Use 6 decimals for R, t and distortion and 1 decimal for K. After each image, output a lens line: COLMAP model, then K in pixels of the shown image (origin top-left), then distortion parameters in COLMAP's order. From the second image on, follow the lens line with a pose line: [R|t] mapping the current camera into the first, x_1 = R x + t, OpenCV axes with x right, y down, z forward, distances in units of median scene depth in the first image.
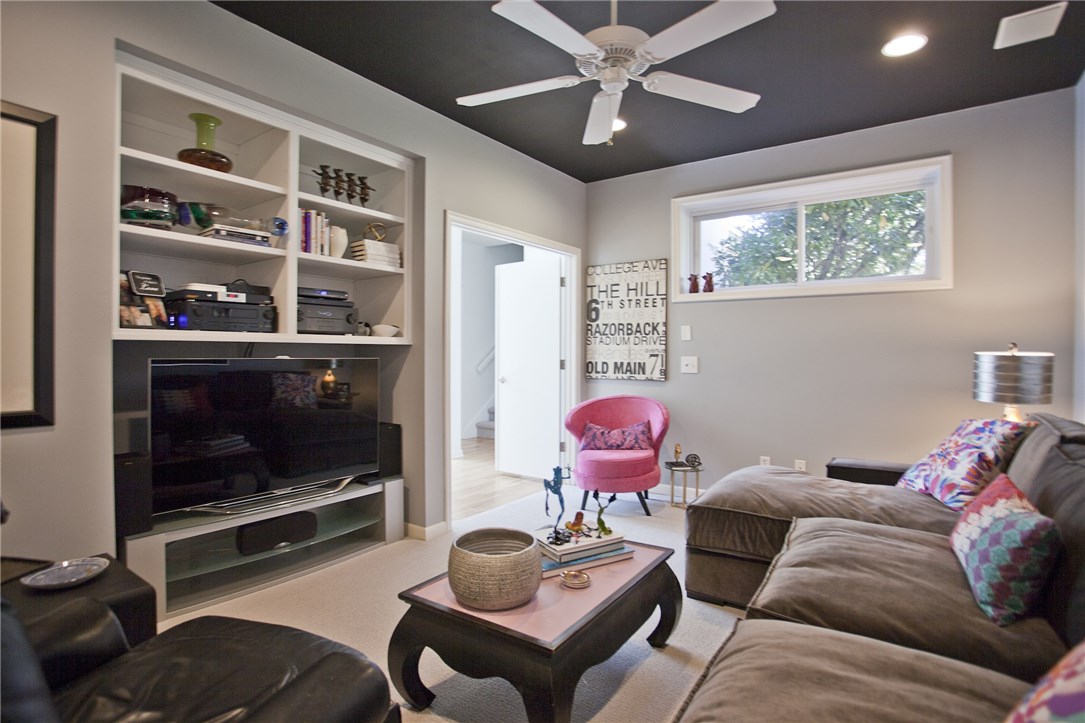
lens RADIAL K [[537.7, 0, 542.5], [0, 537.7, 361.5], [0, 0, 1]] dist [-0.062429, 0.022538]
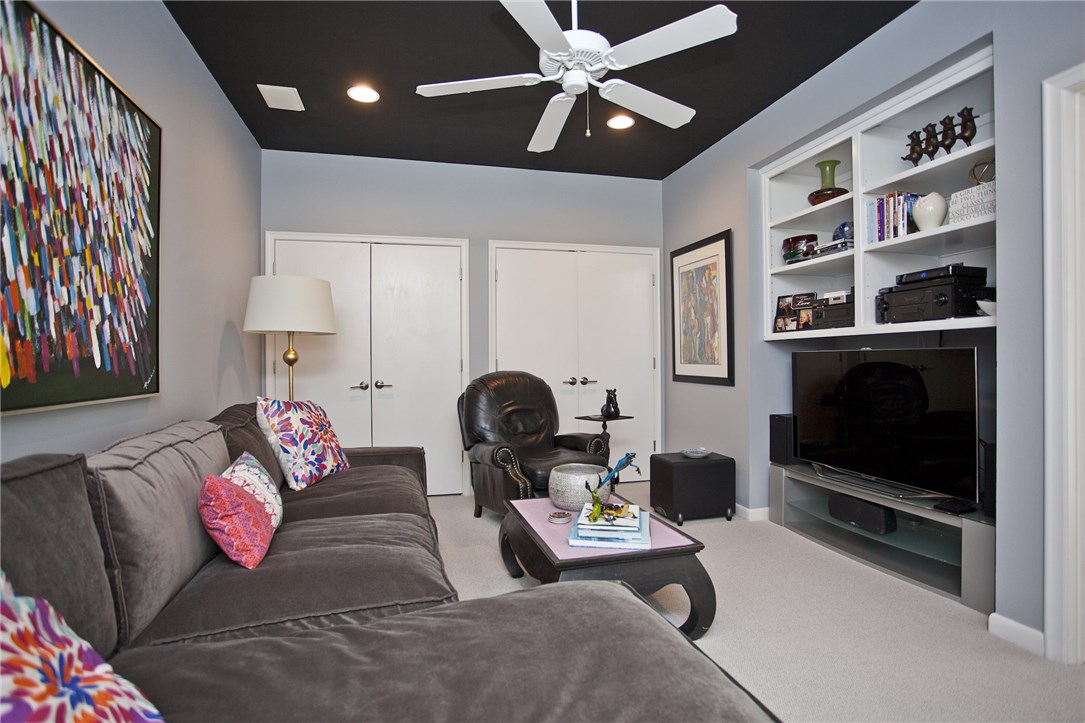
lens RADIAL K [[537.7, 0, 542.5], [0, 537.7, 361.5], [0, 0, 1]] dist [-0.062429, 0.022538]
pose [[-0.643586, 0.005043, -0.765357, 0.758221], [-0.001808, 0.999965, 0.008109, 0.010302], [0.765371, 0.006602, -0.643555, 1.245652]]
